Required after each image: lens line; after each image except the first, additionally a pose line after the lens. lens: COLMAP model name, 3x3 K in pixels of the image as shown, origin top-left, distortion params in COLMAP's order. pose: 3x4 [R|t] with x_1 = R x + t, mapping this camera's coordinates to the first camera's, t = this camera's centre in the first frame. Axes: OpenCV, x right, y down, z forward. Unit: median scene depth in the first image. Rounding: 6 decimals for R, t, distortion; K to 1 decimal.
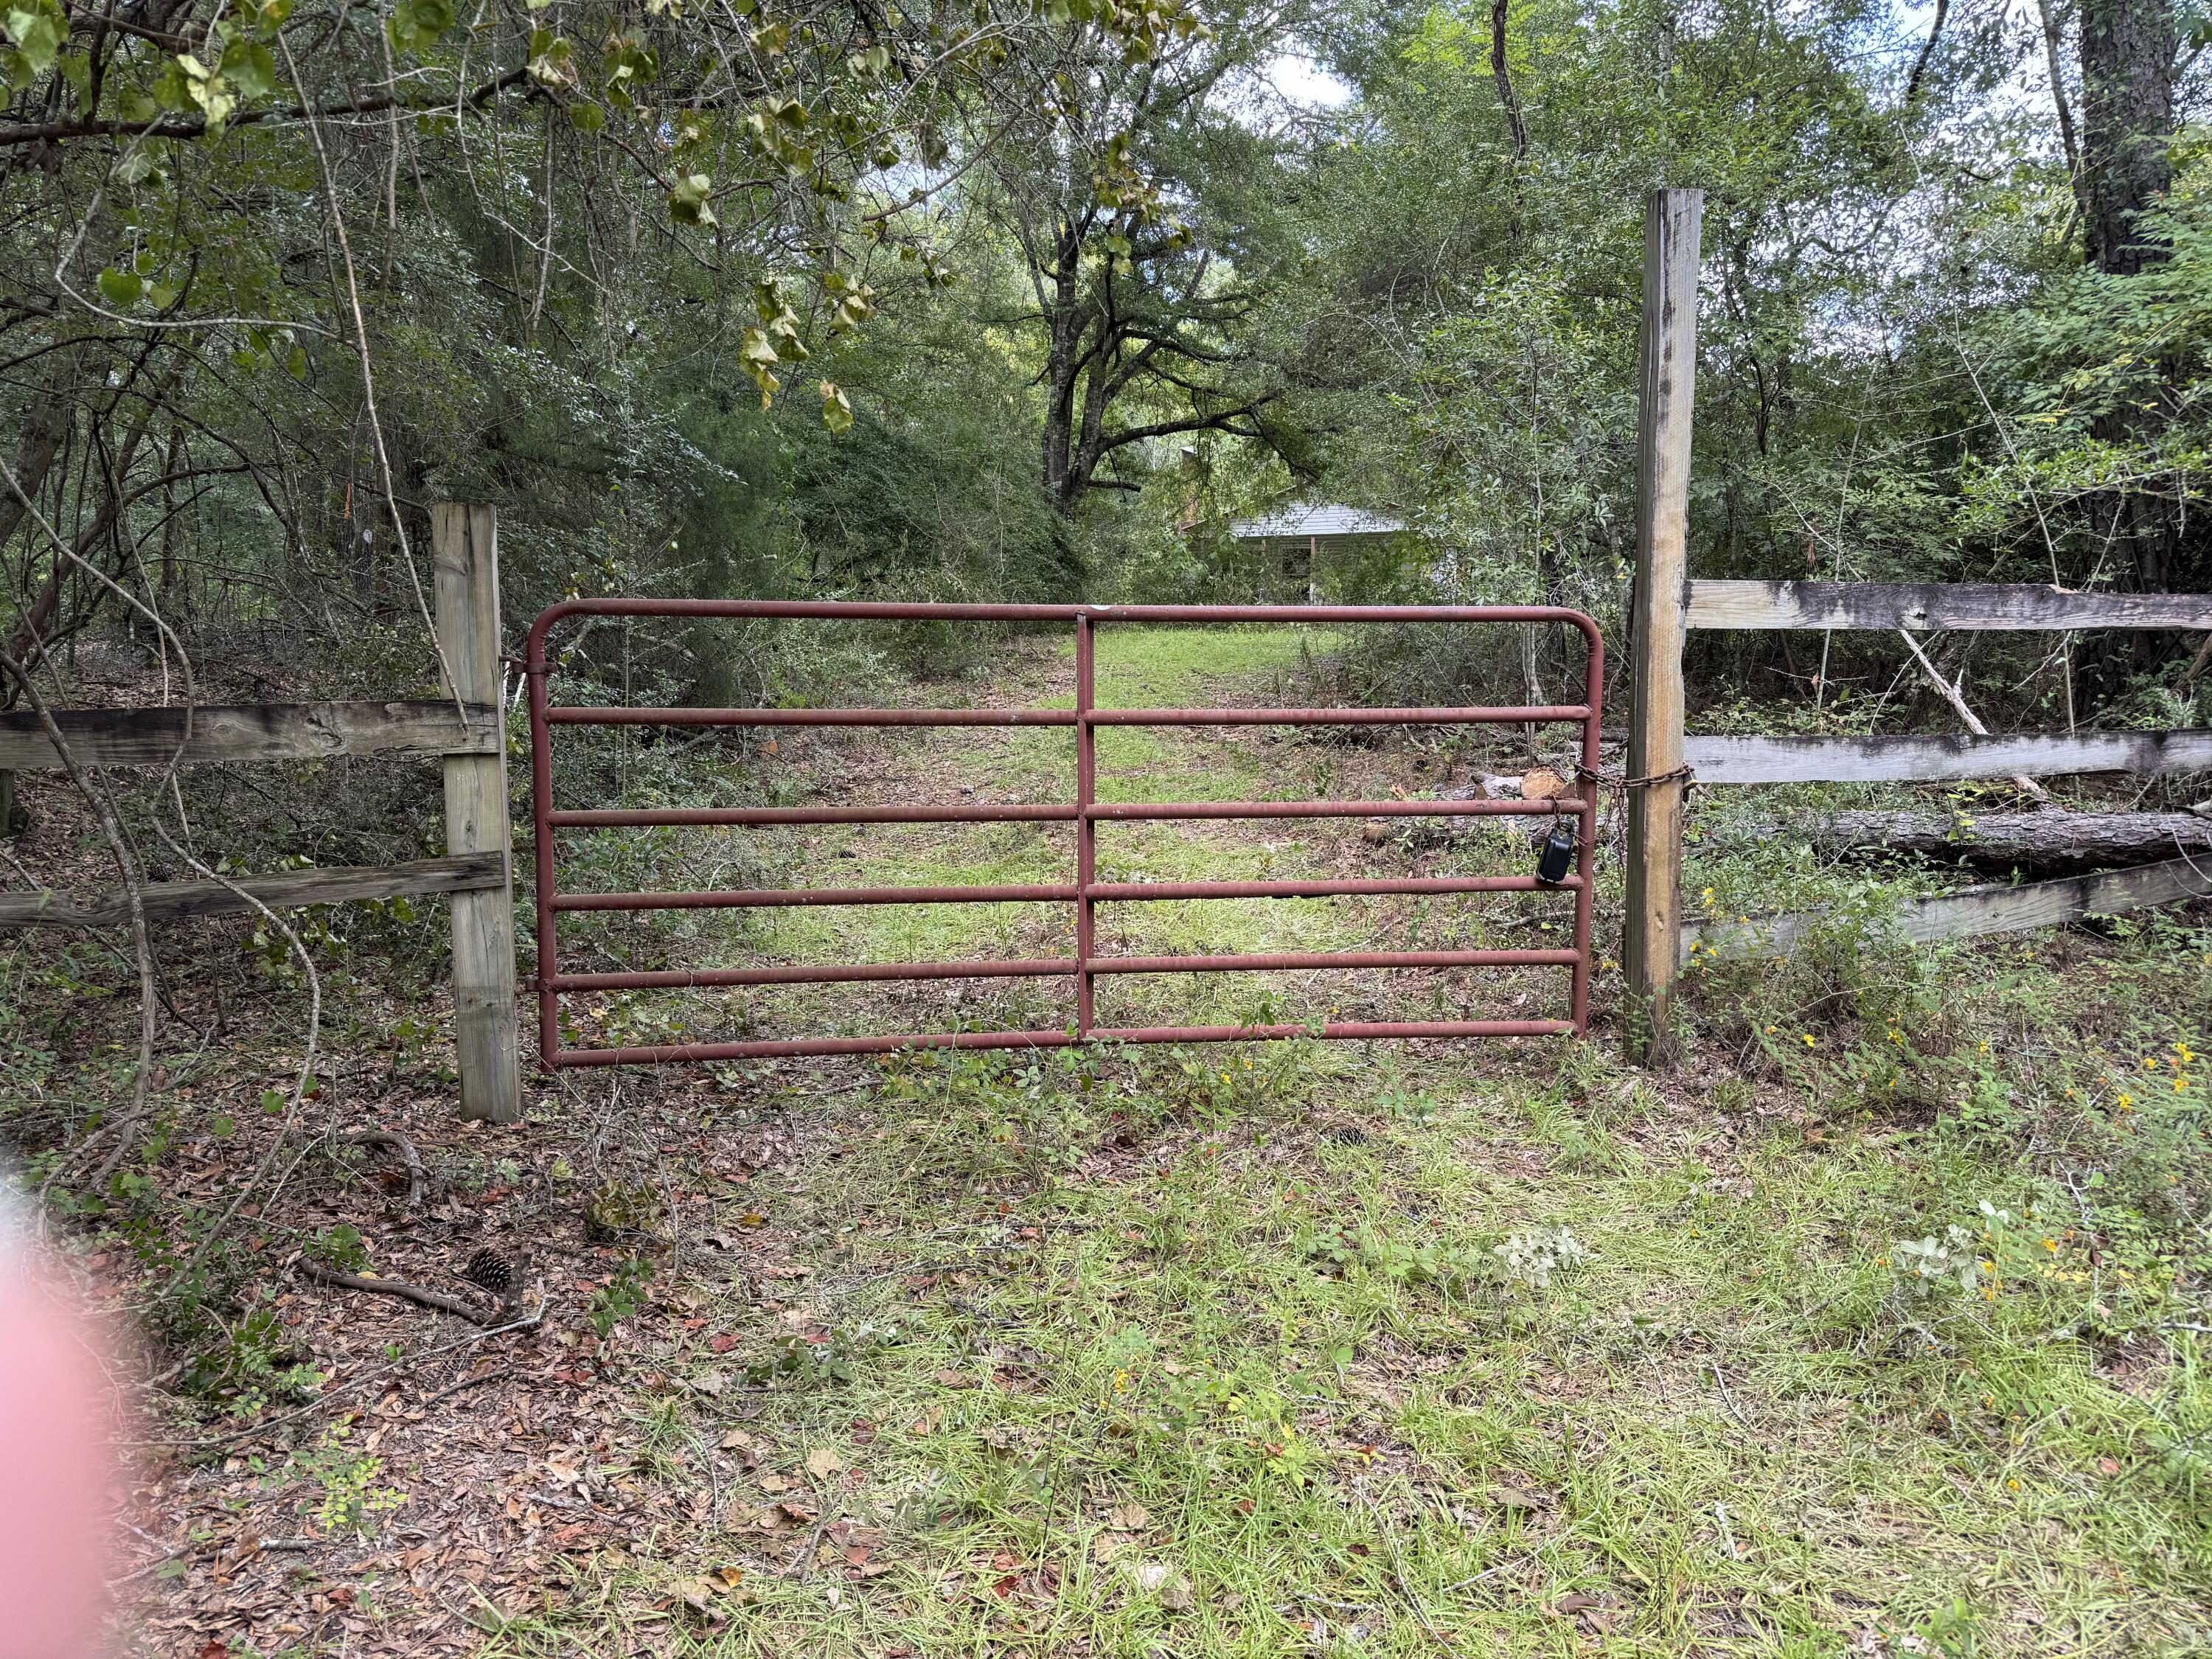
lens RADIAL K [[1519.7, 0, 1106.0], [0, 1519.7, 829.5], [0, 0, 1]] dist [0.075387, -0.049001]
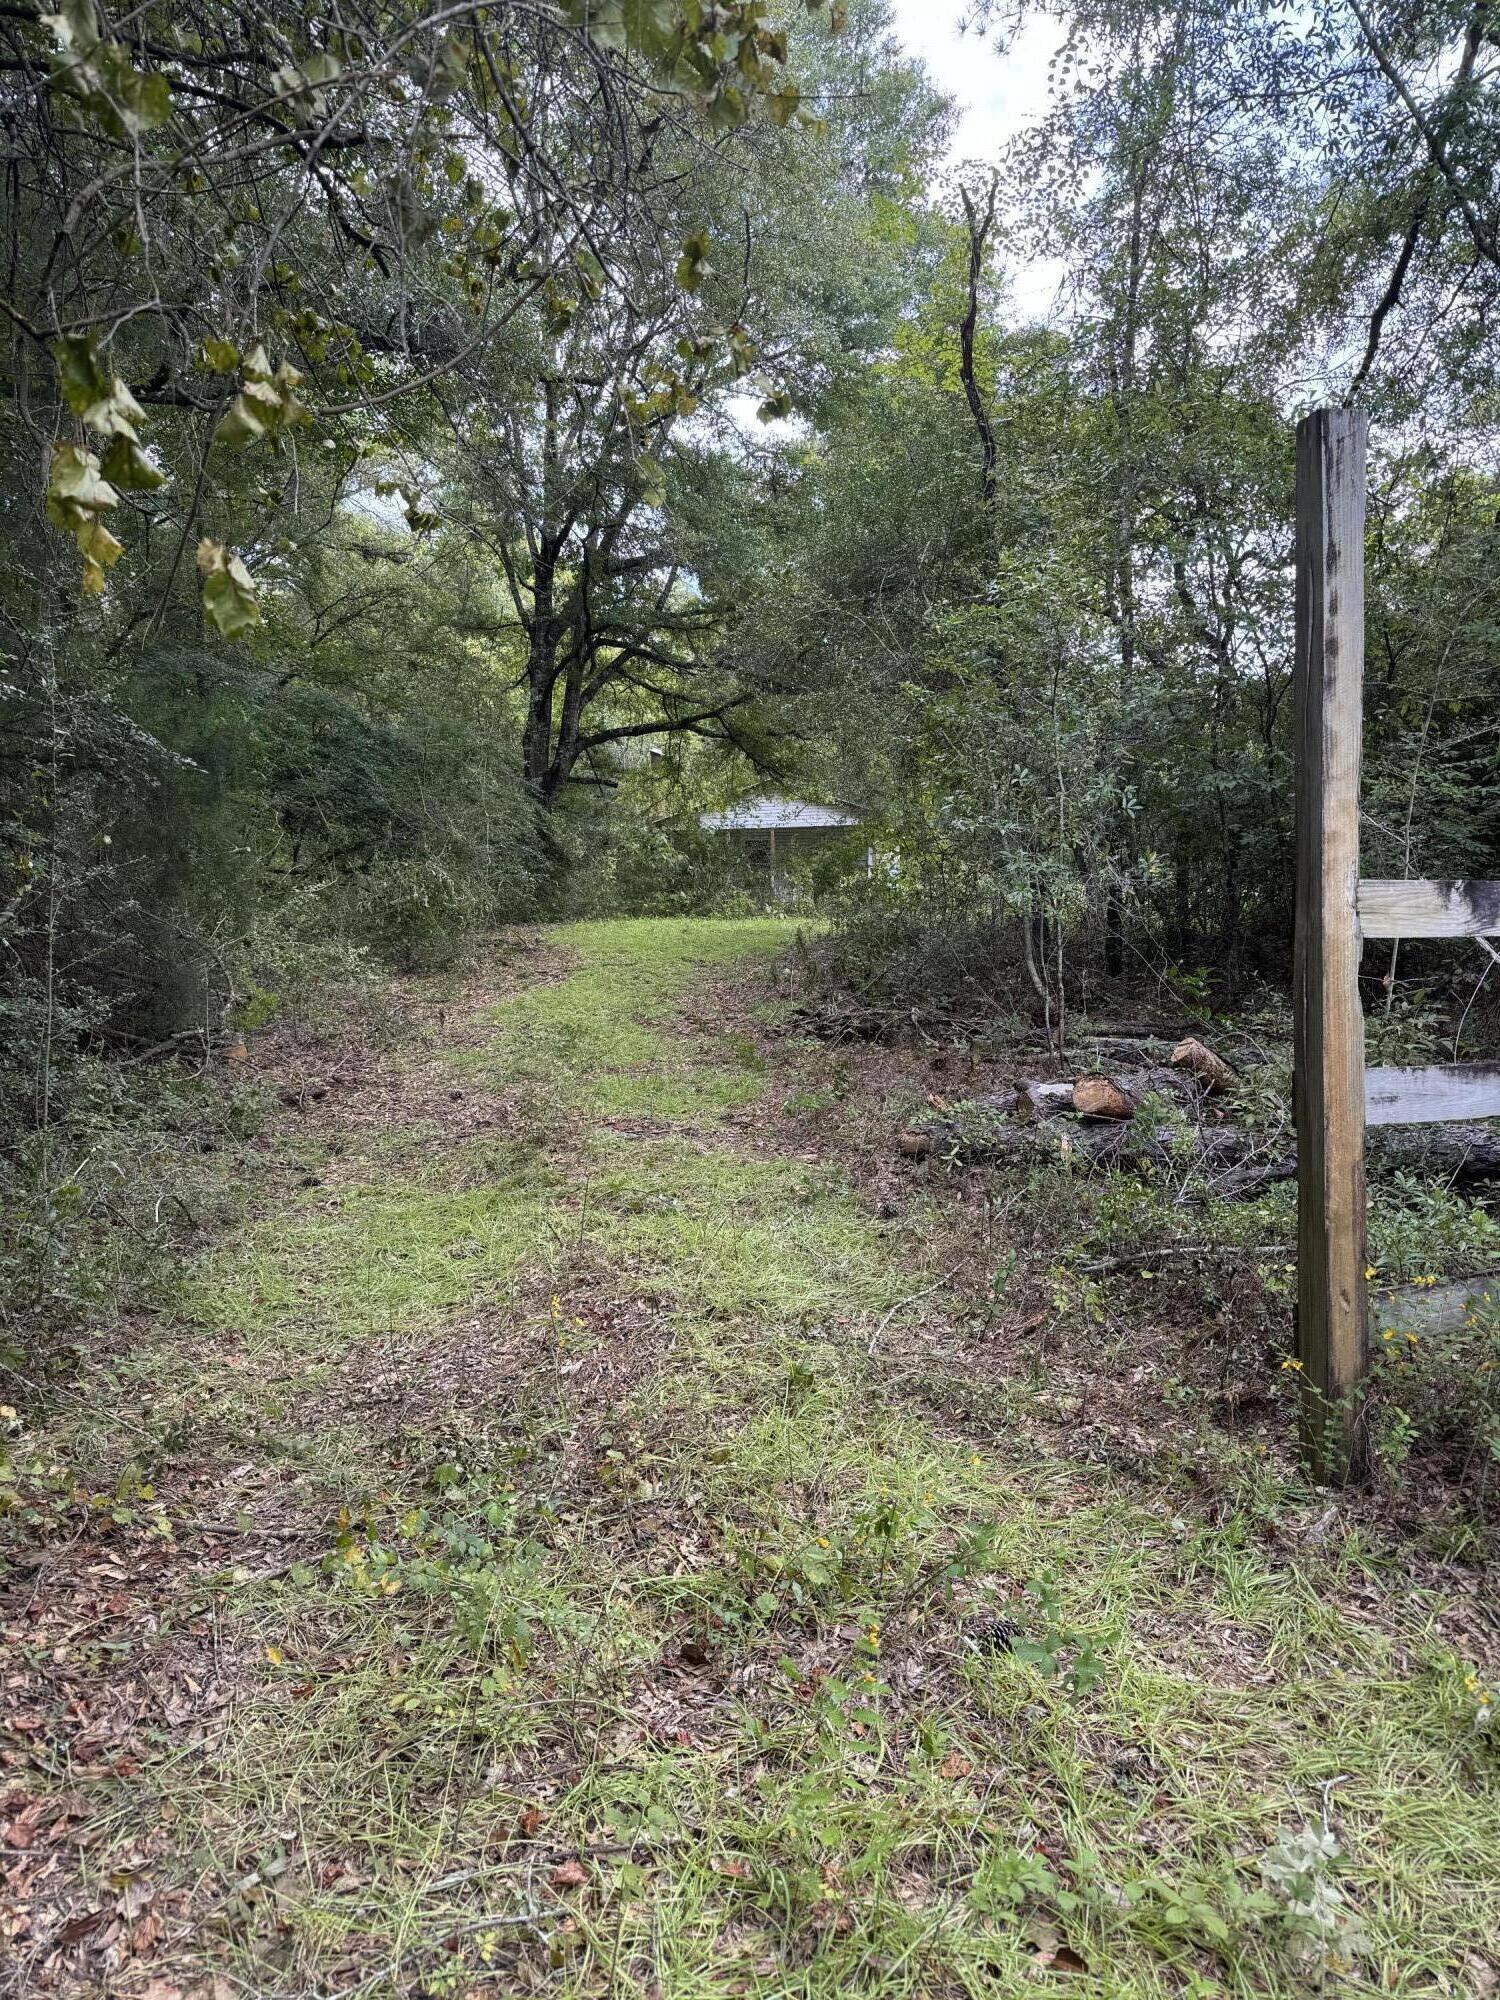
lens RADIAL K [[1374.0, 0, 750.0], [0, 1374.0, 1000.0], [0, 0, 1]] dist [0.075387, -0.049001]
pose [[0.992382, -0.017141, 0.122000, -0.032770], [0.025220, 0.997567, -0.064995, -0.054802], [-0.120589, 0.067577, 0.990400, 0.289853]]
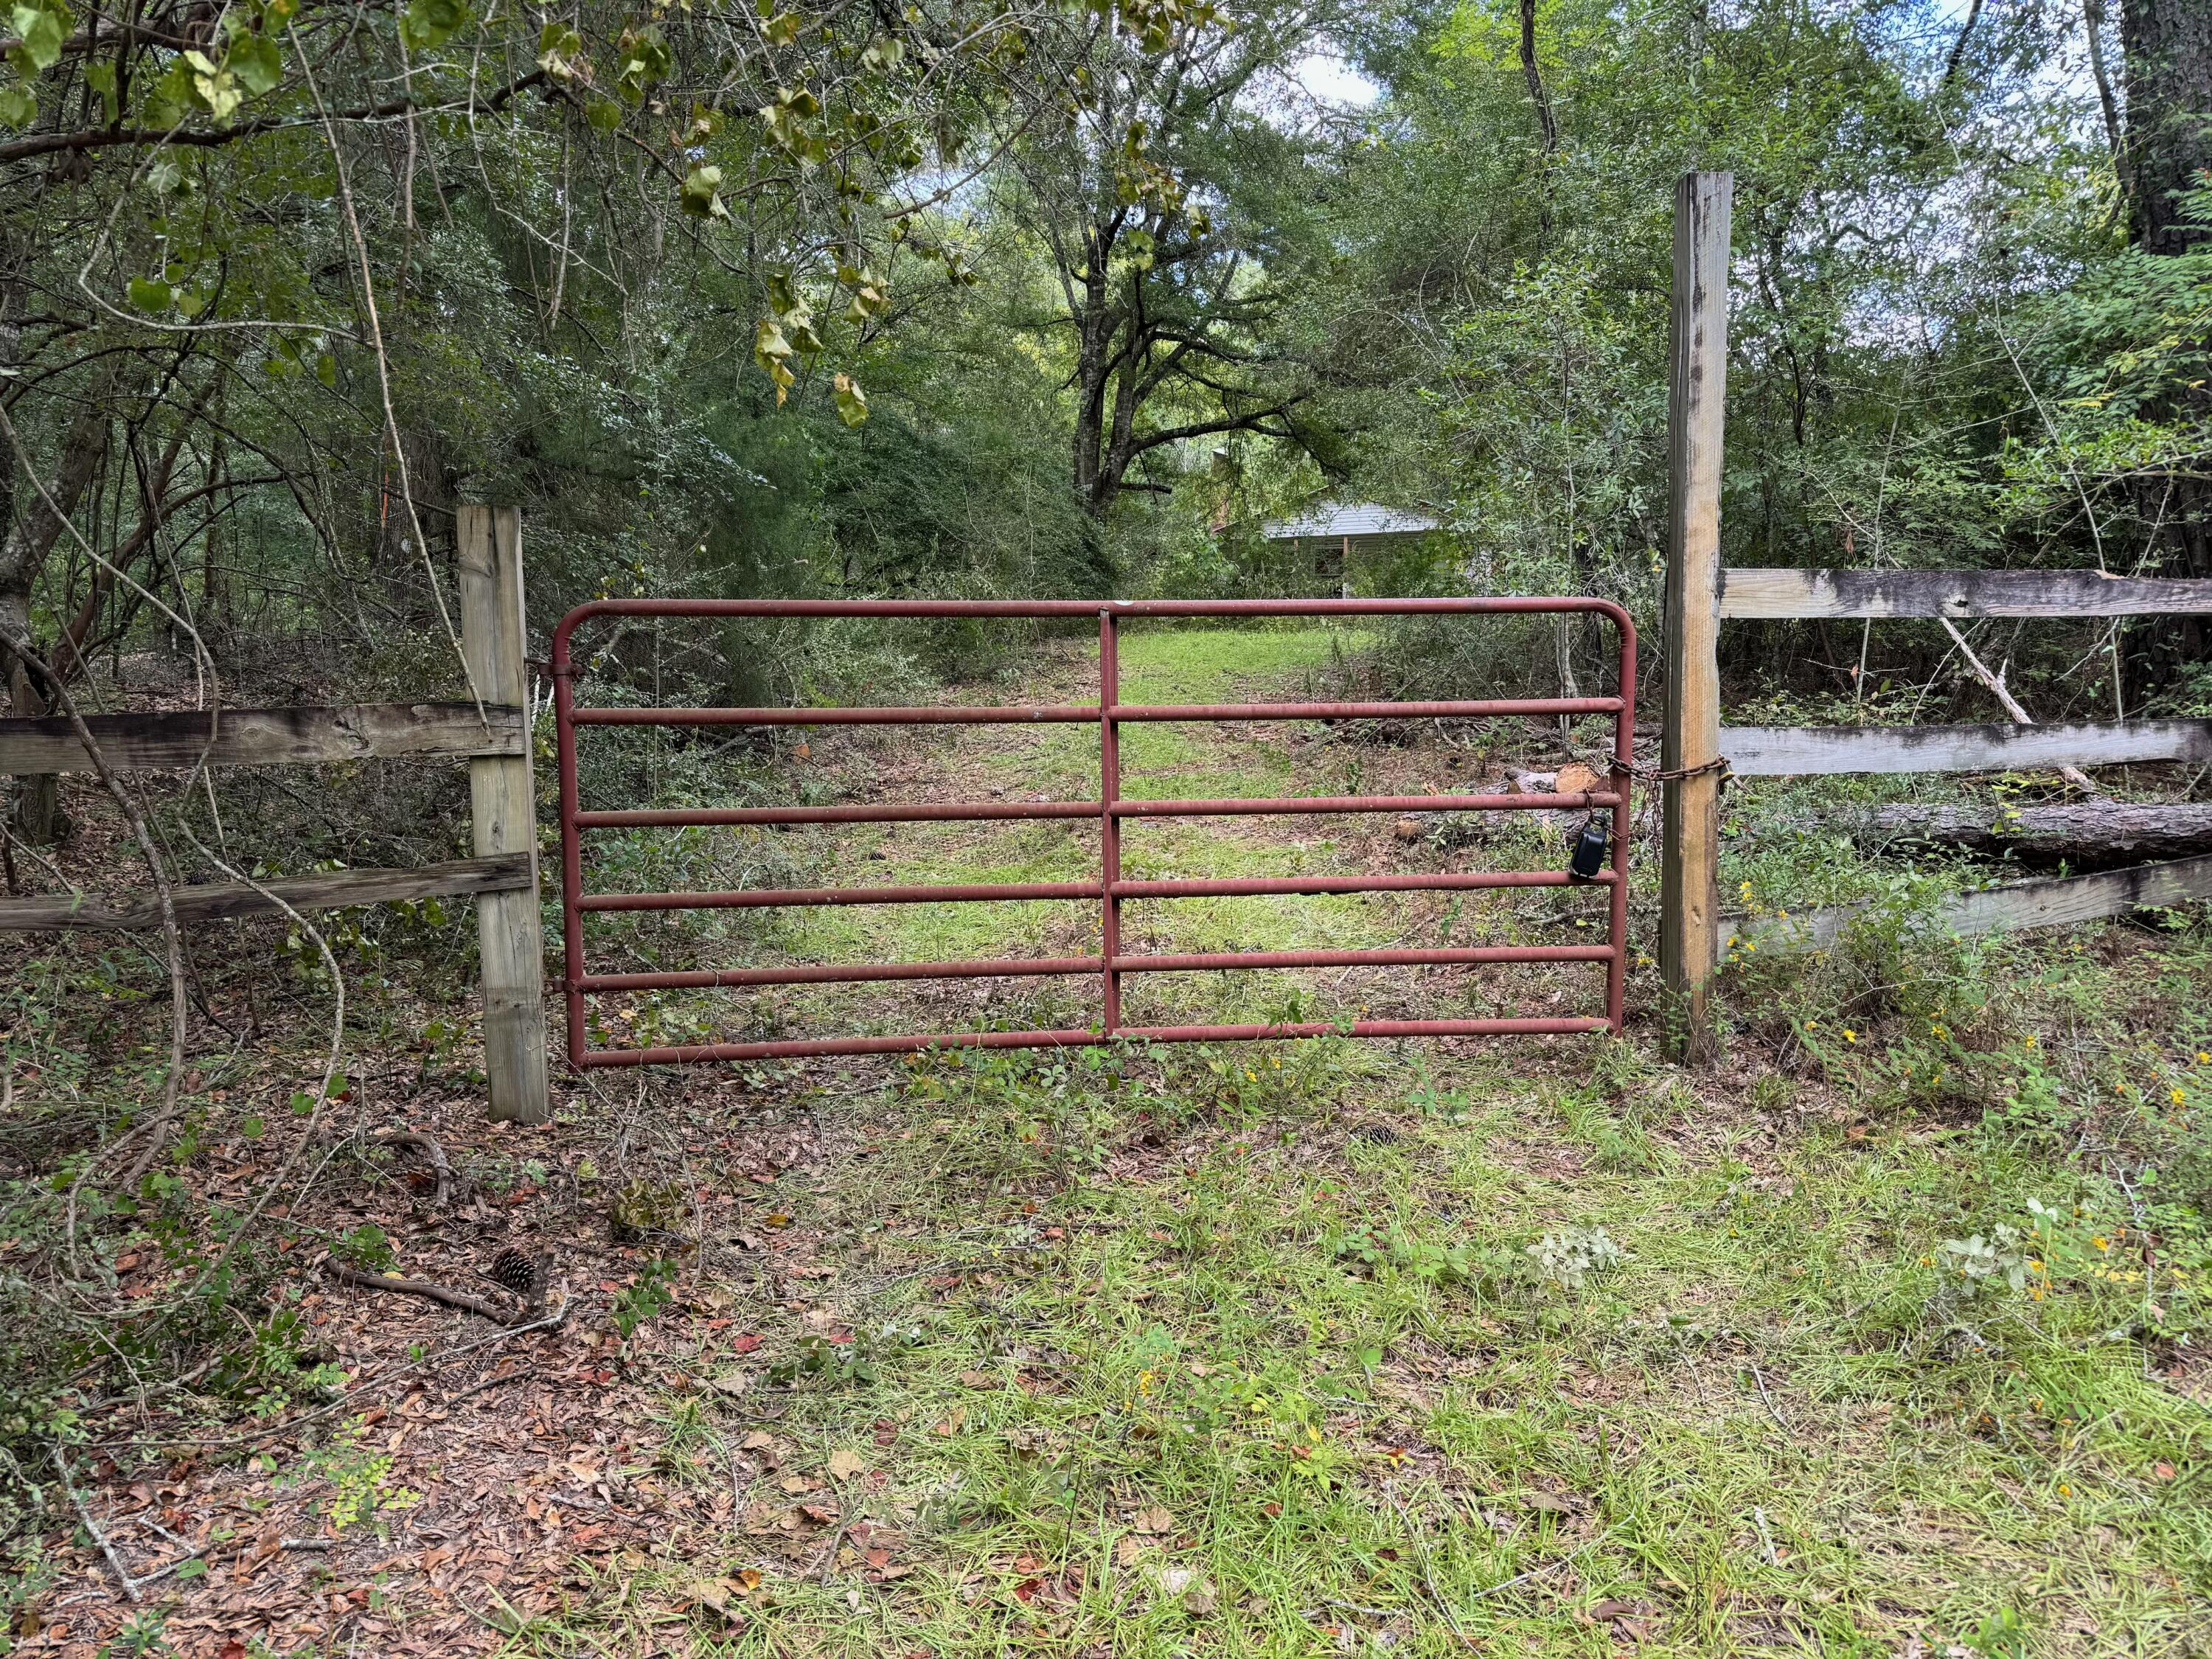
lens RADIAL K [[1520.2, 0, 1105.1], [0, 1520.2, 825.6], [0, 0, 1]] dist [0.070959, -0.043341]
pose [[0.999697, -0.007395, -0.023459, 0.005735], [0.007284, 0.999962, -0.004822, 0.003711], [0.023494, 0.004649, 0.999713, 0.006845]]
